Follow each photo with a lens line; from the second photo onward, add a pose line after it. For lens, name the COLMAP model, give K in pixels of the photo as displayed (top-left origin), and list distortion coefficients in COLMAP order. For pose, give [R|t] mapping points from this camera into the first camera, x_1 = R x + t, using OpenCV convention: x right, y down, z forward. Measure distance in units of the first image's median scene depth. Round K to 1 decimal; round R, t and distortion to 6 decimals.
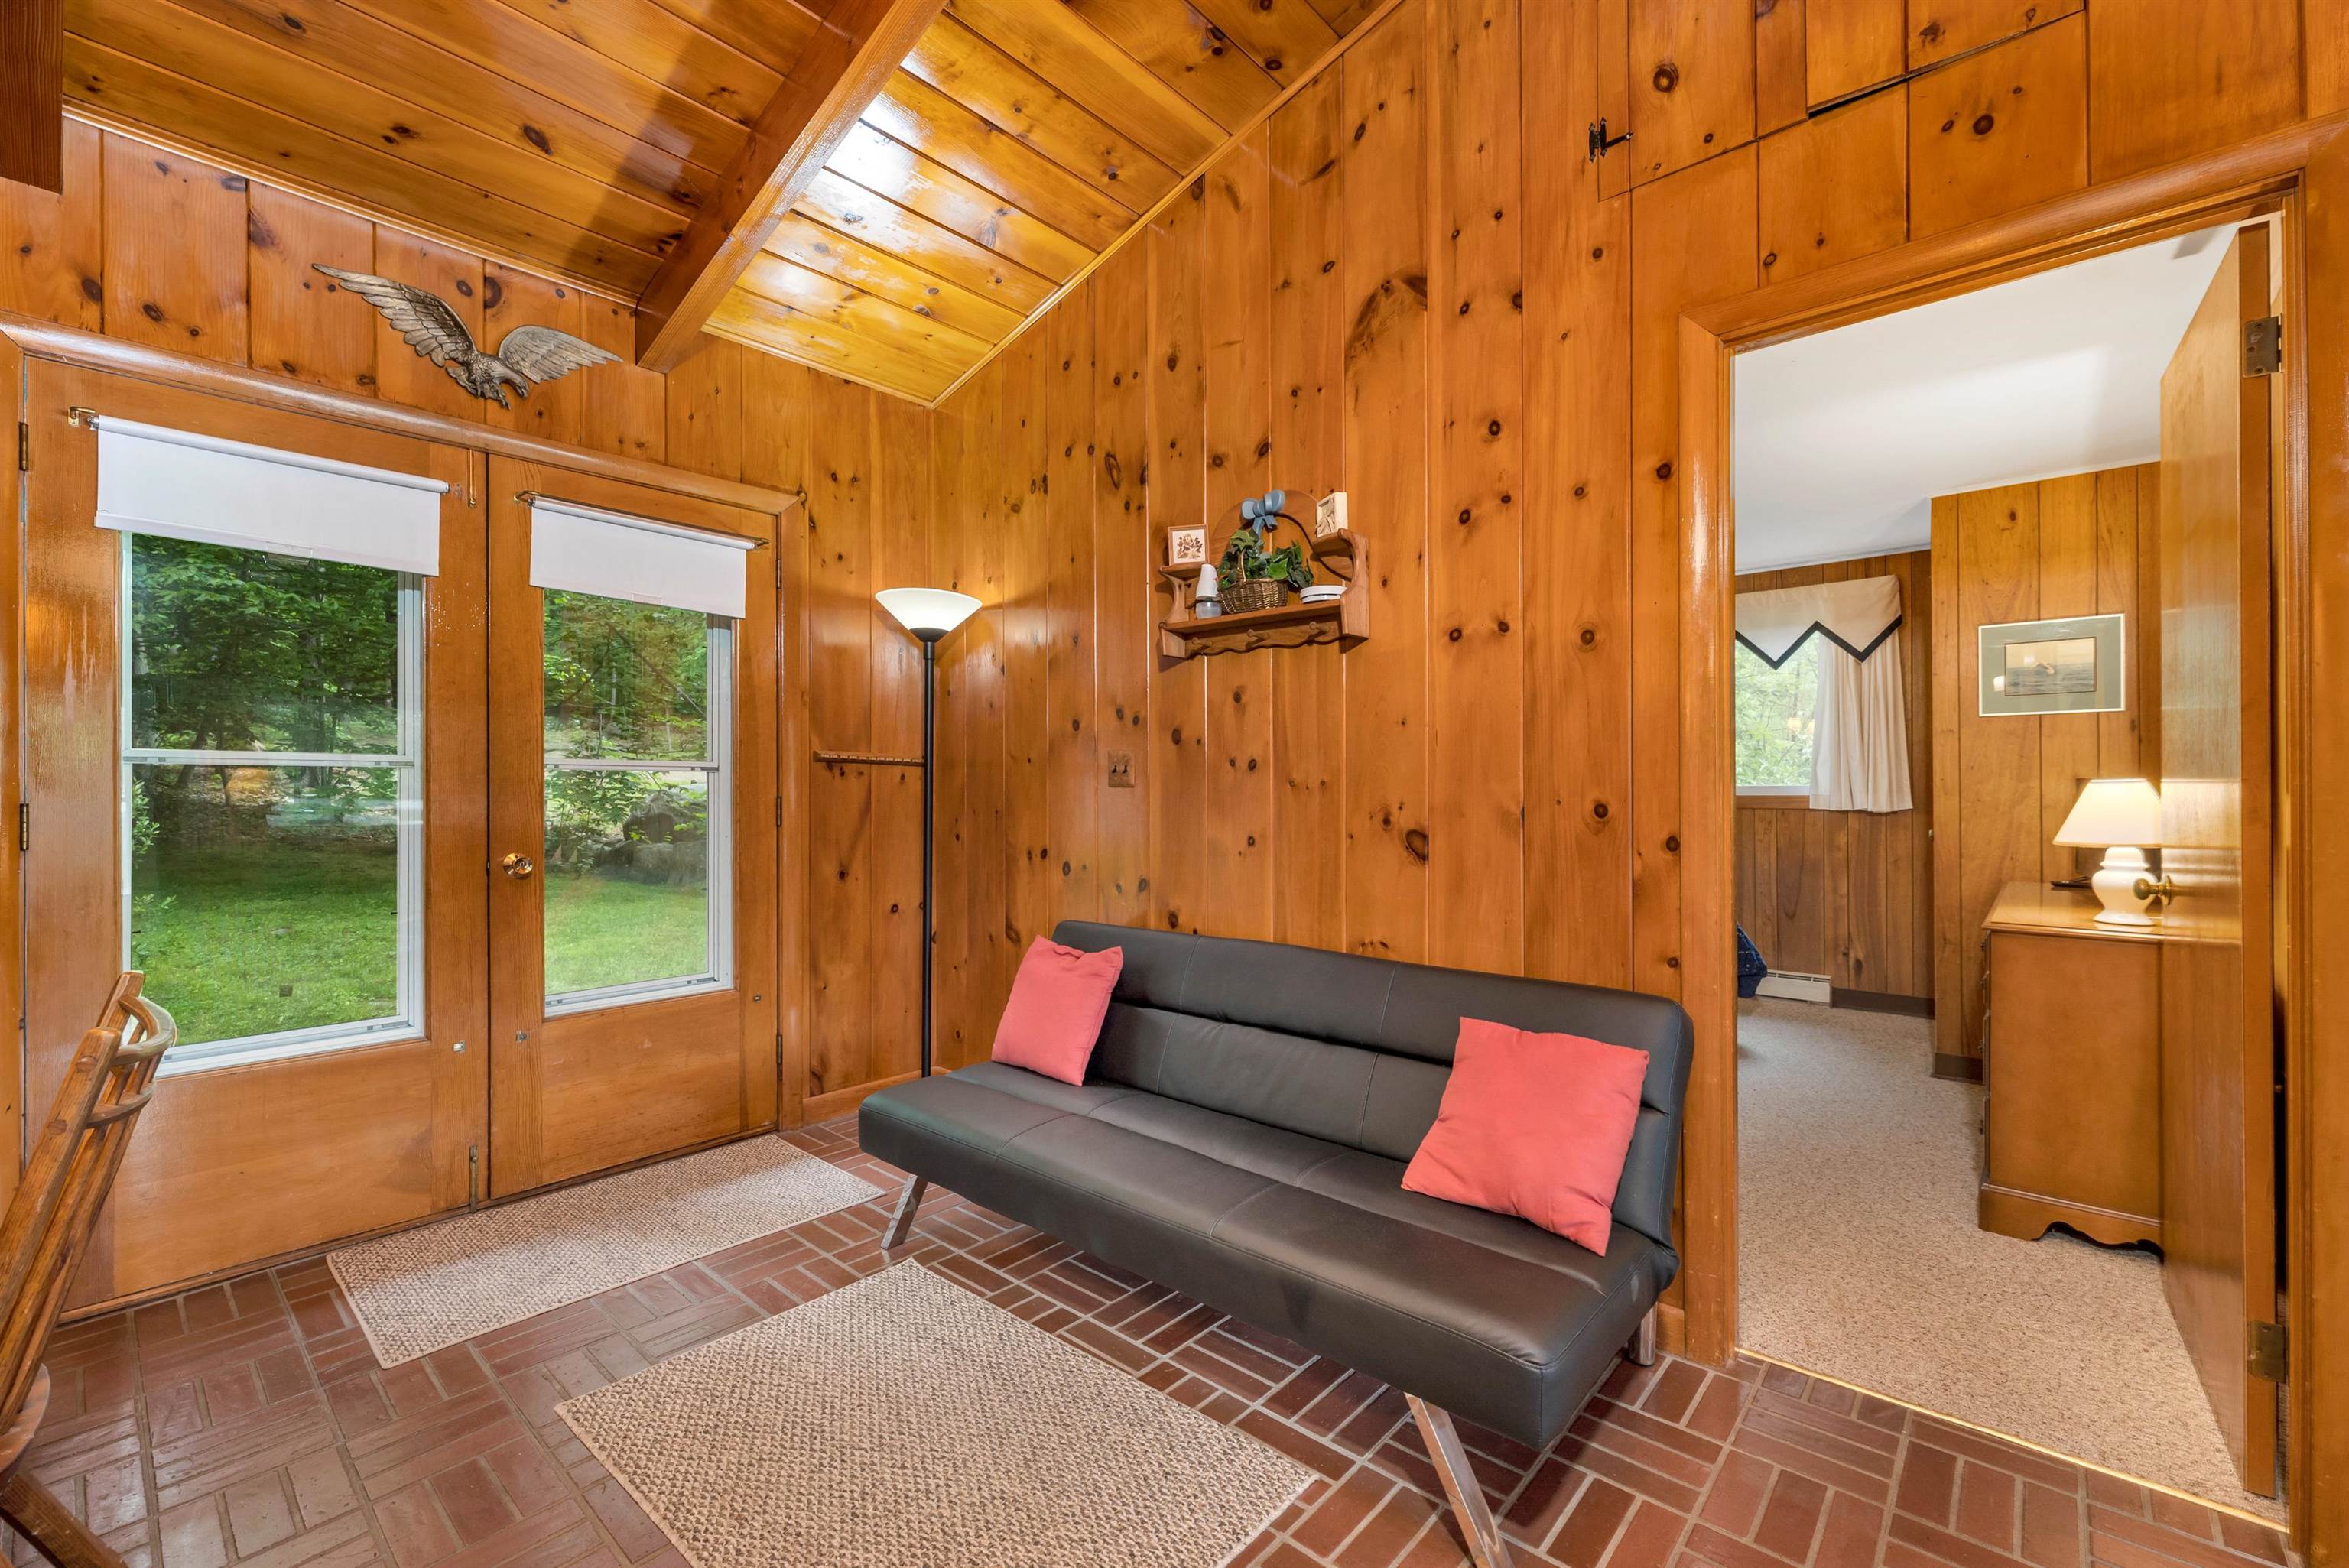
lens RADIAL K [[966.5, 0, 1169.8], [0, 966.5, 789.0], [0, 0, 1]] dist [0.000625, 0.000002]
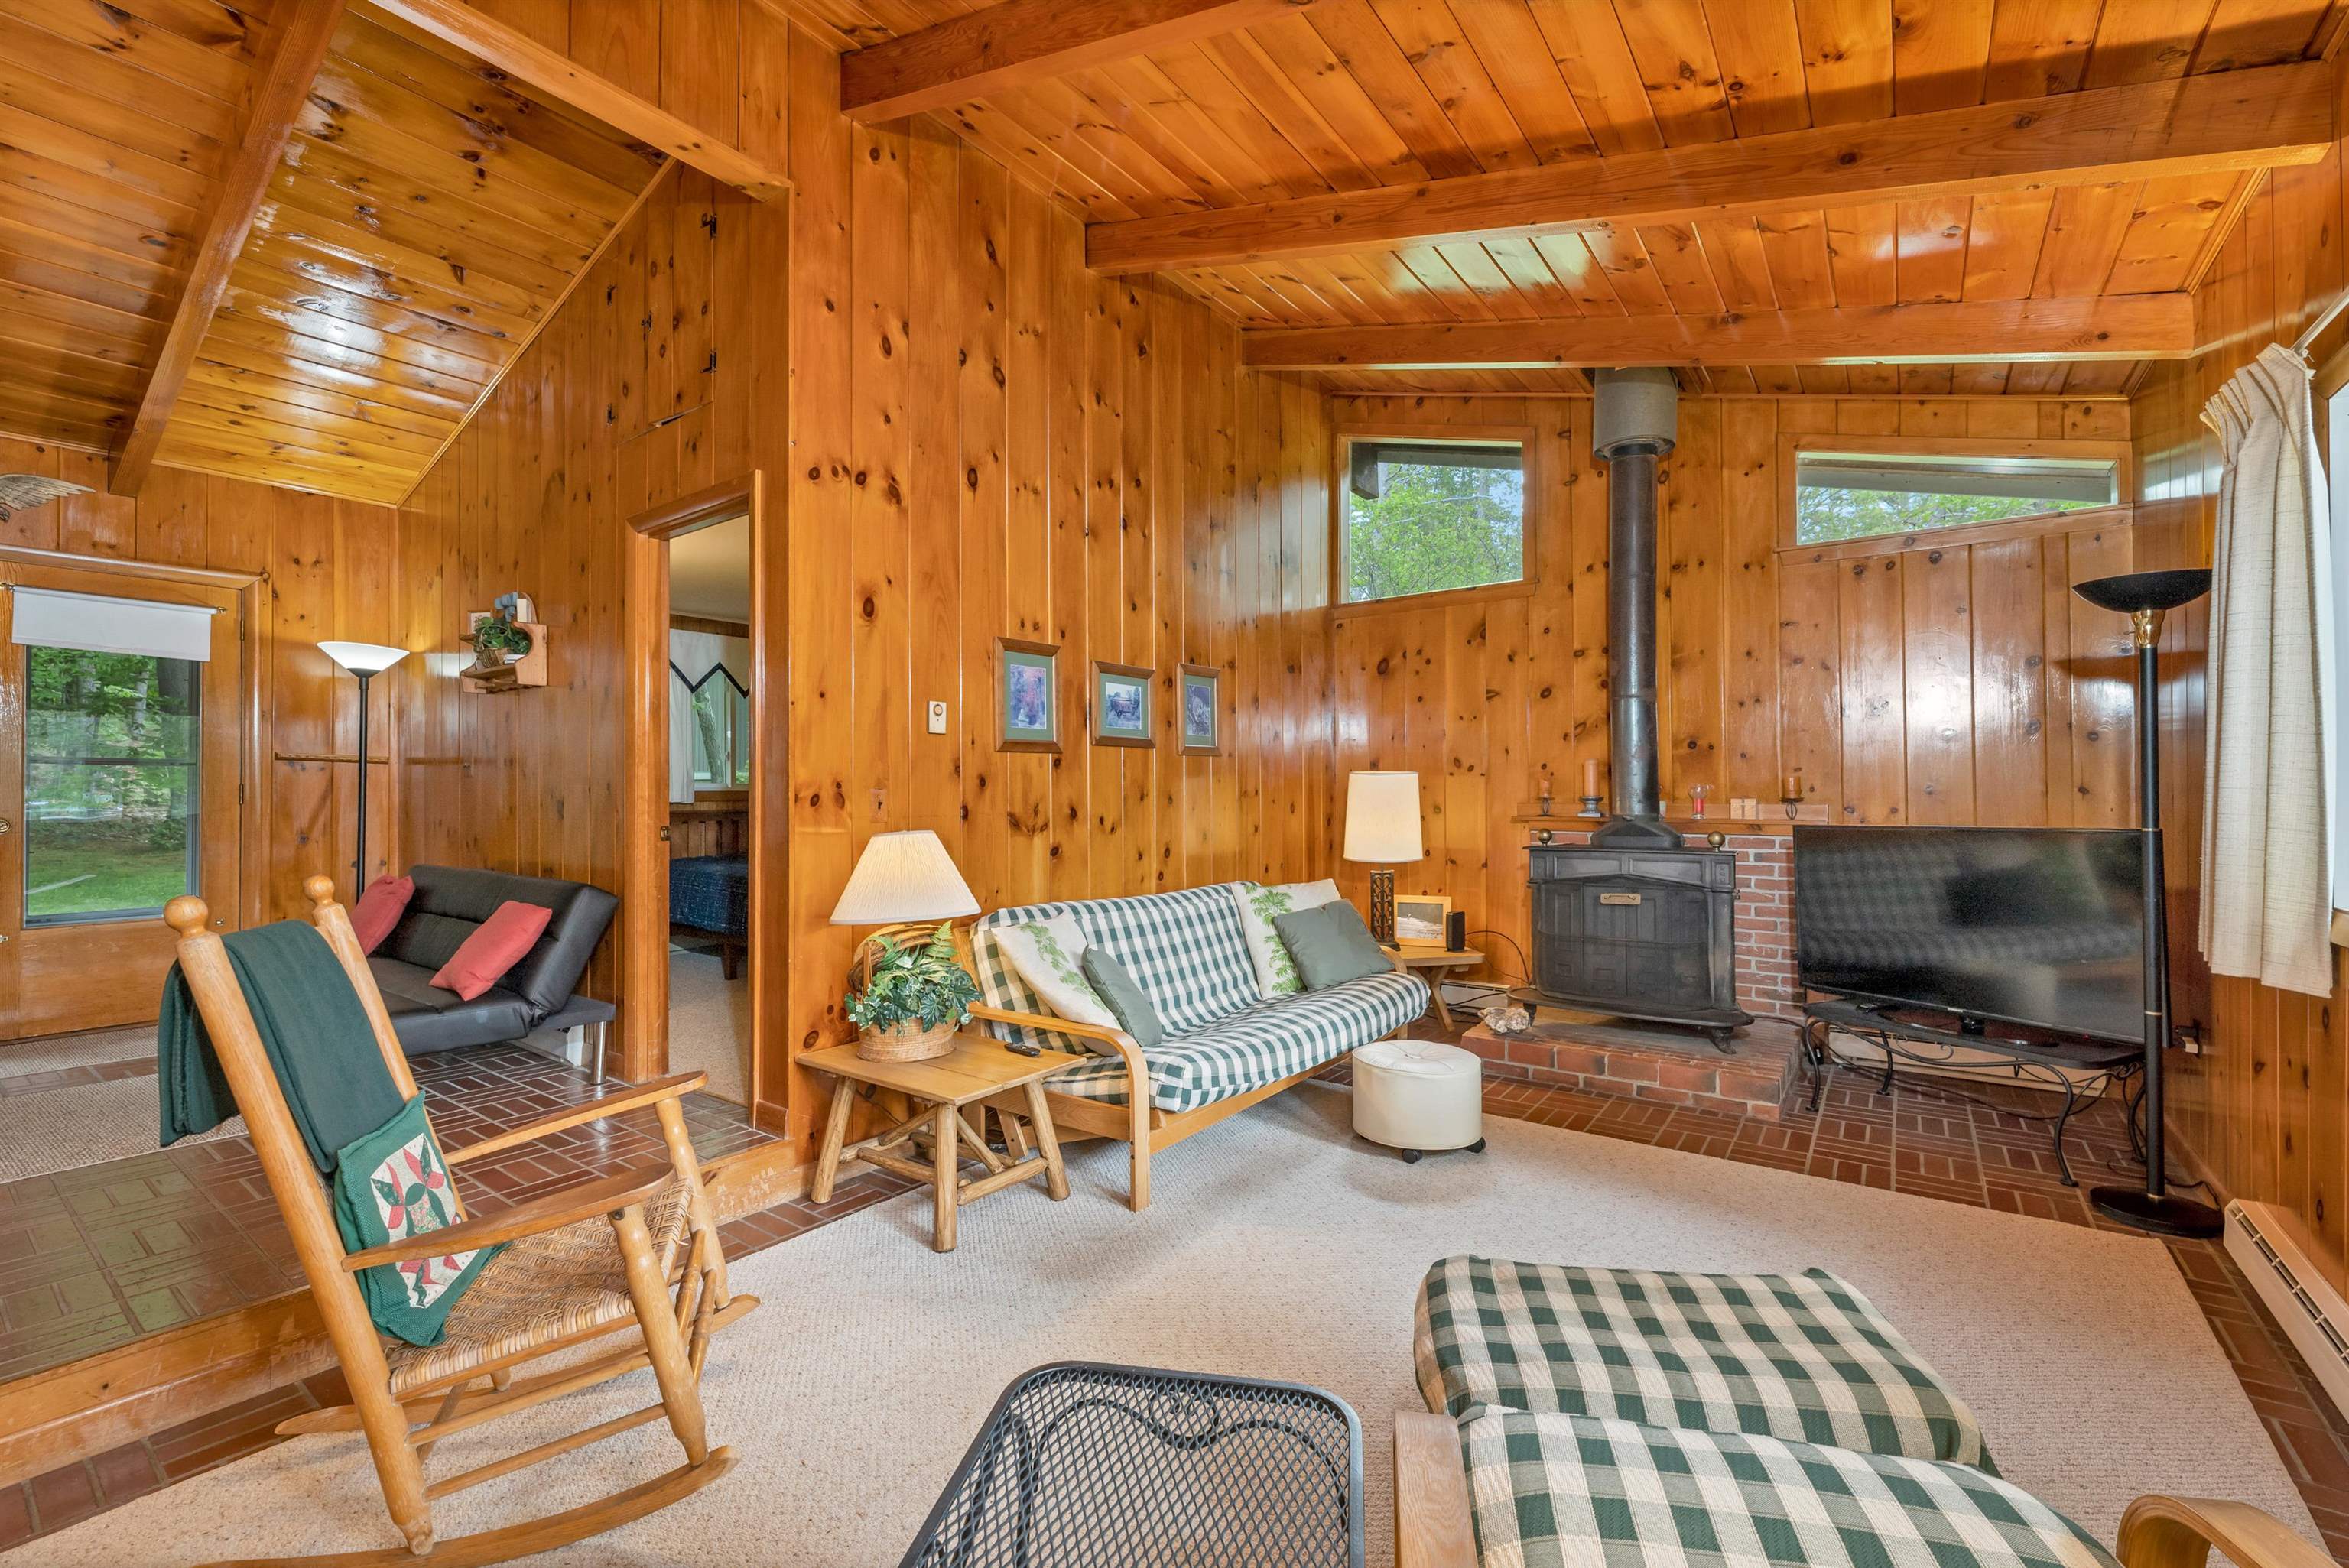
lens RADIAL K [[979.7, 0, 1165.4], [0, 979.7, 781.1], [0, 0, 1]] dist [0.001900, 0.000172]
pose [[0.996320, 0.000588, 0.085714, 0.623742], [0.000448, 0.999927, -0.012065, 0.016006], [-0.085715, 0.012059, 0.996247, -0.425760]]
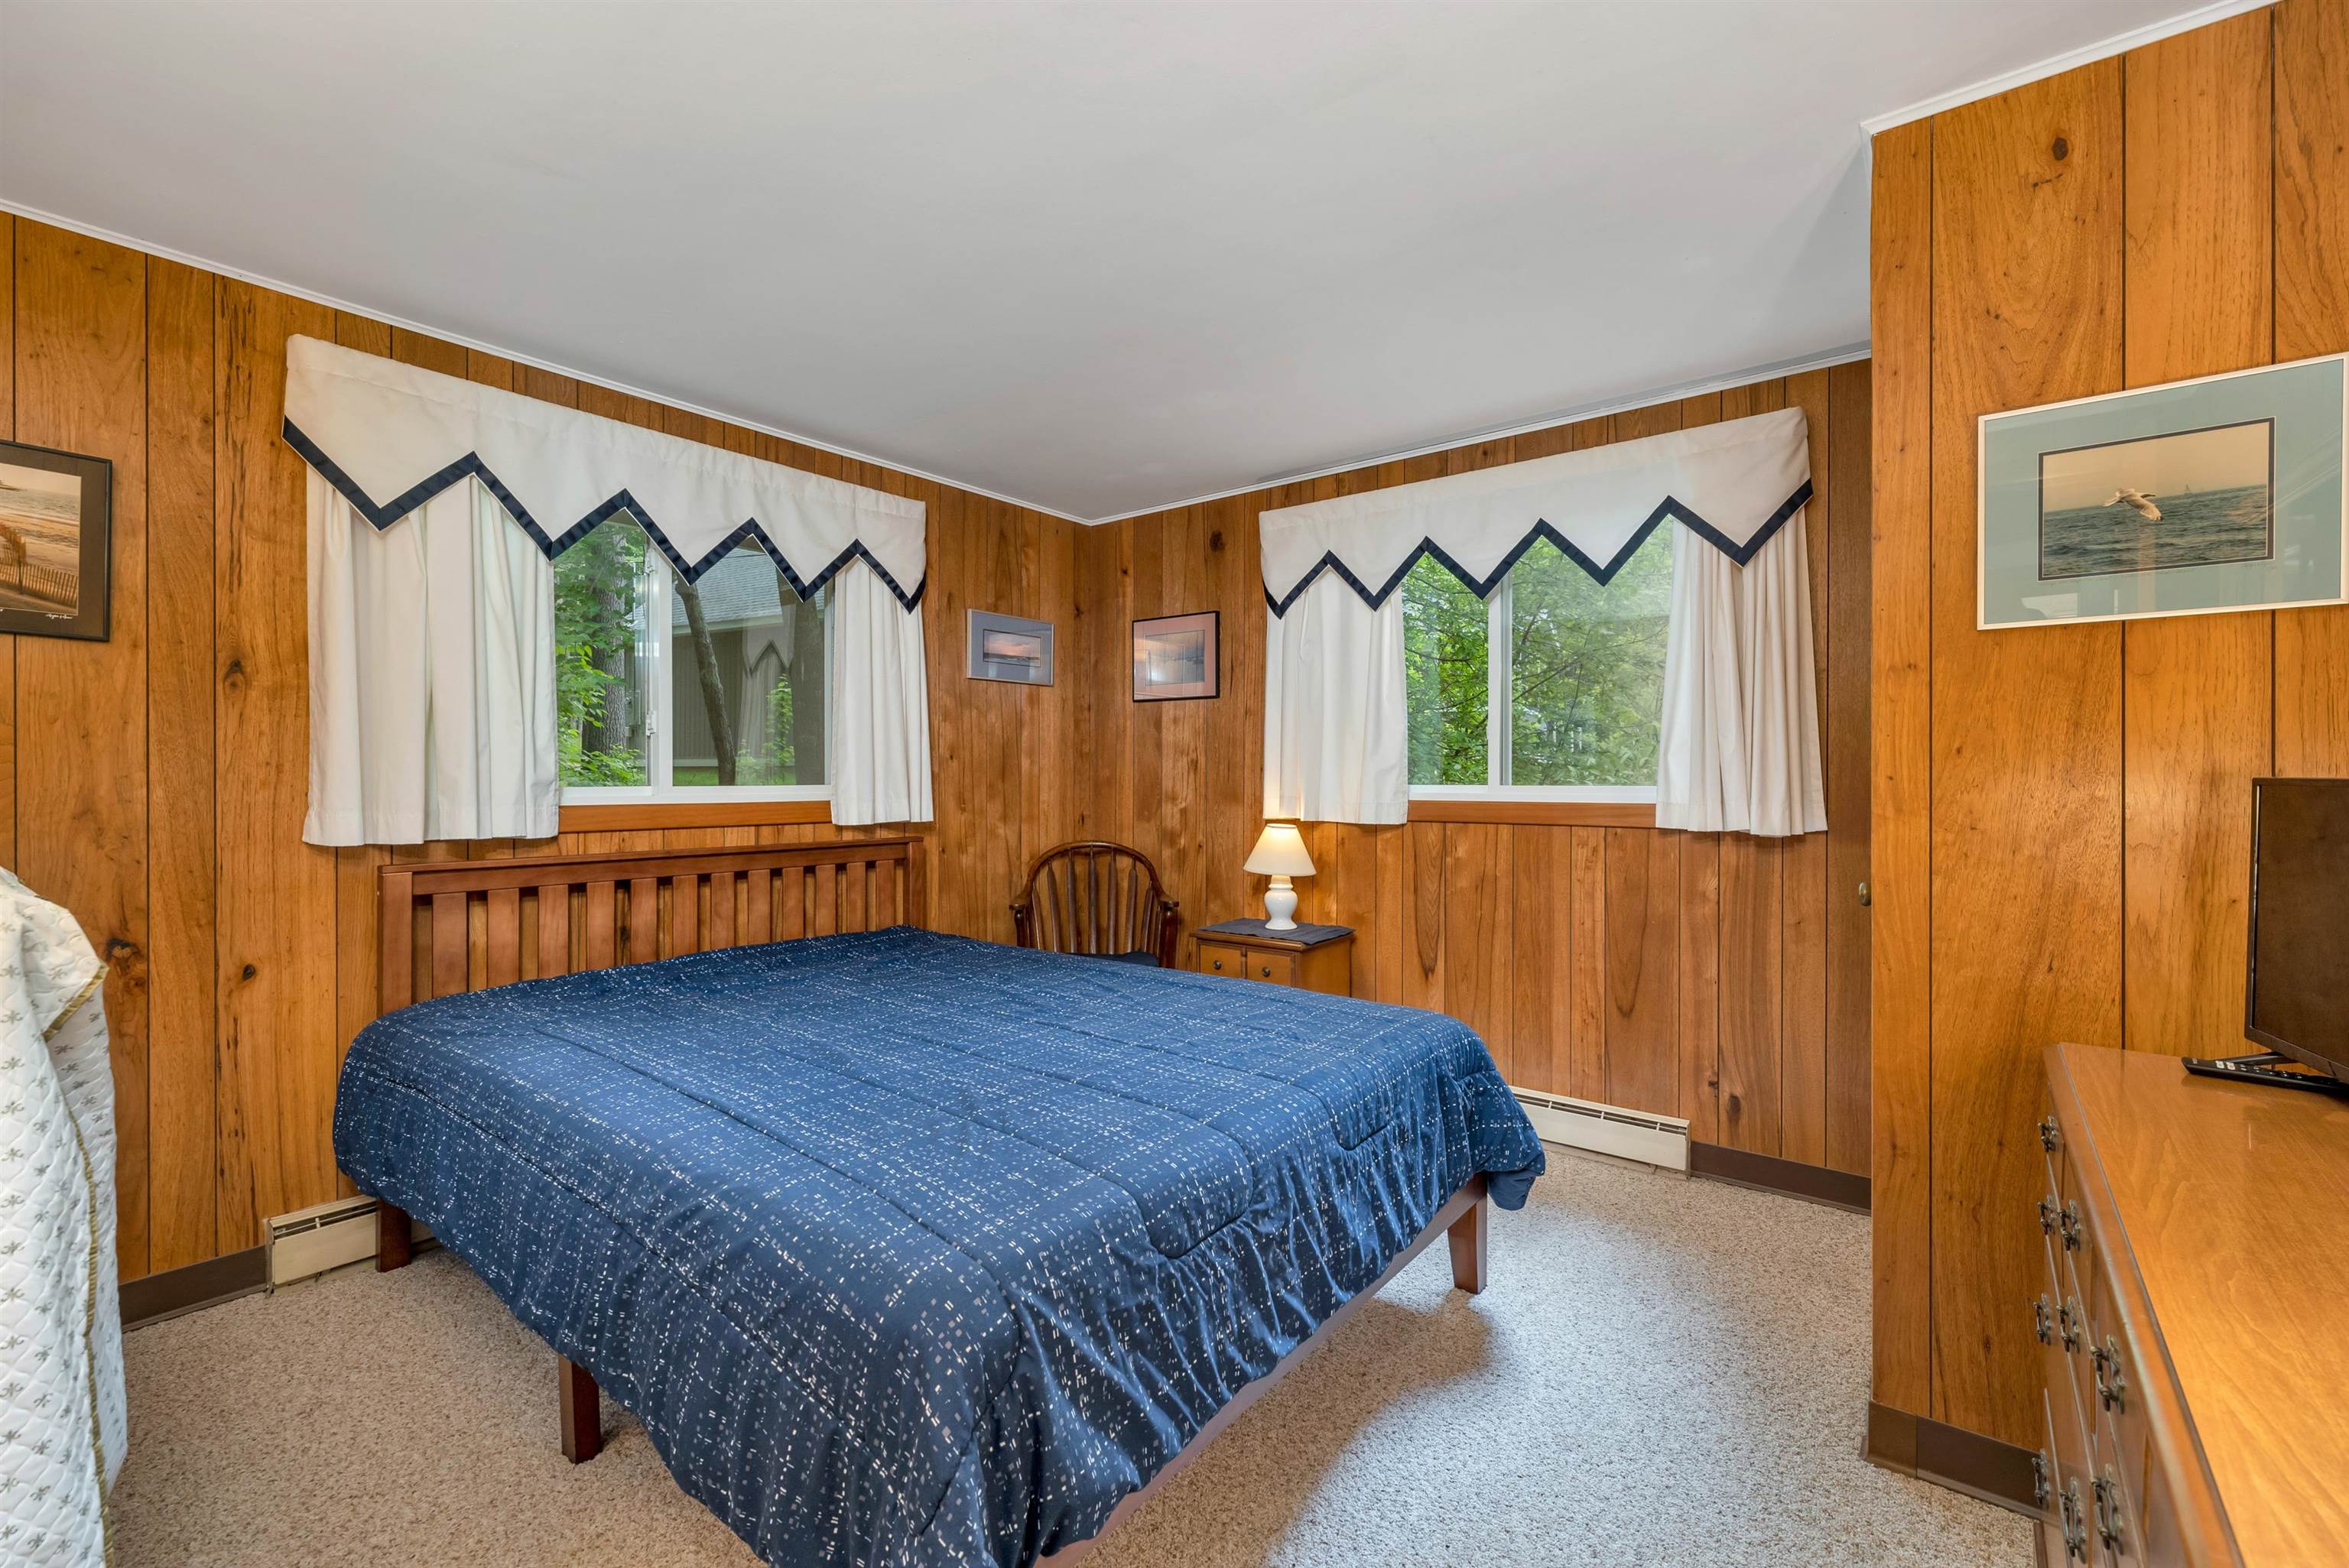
lens RADIAL K [[988.6, 0, 1174.5], [0, 988.6, 784.0], [0, 0, 1]] dist [-0.000637, -0.000302]
pose [[0.997537, 0.006174, 0.069865, 0.355090], [-0.006323, 0.999978, 0.001912, -0.005010], [-0.069852, -0.002349, 0.997555, 0.461112]]
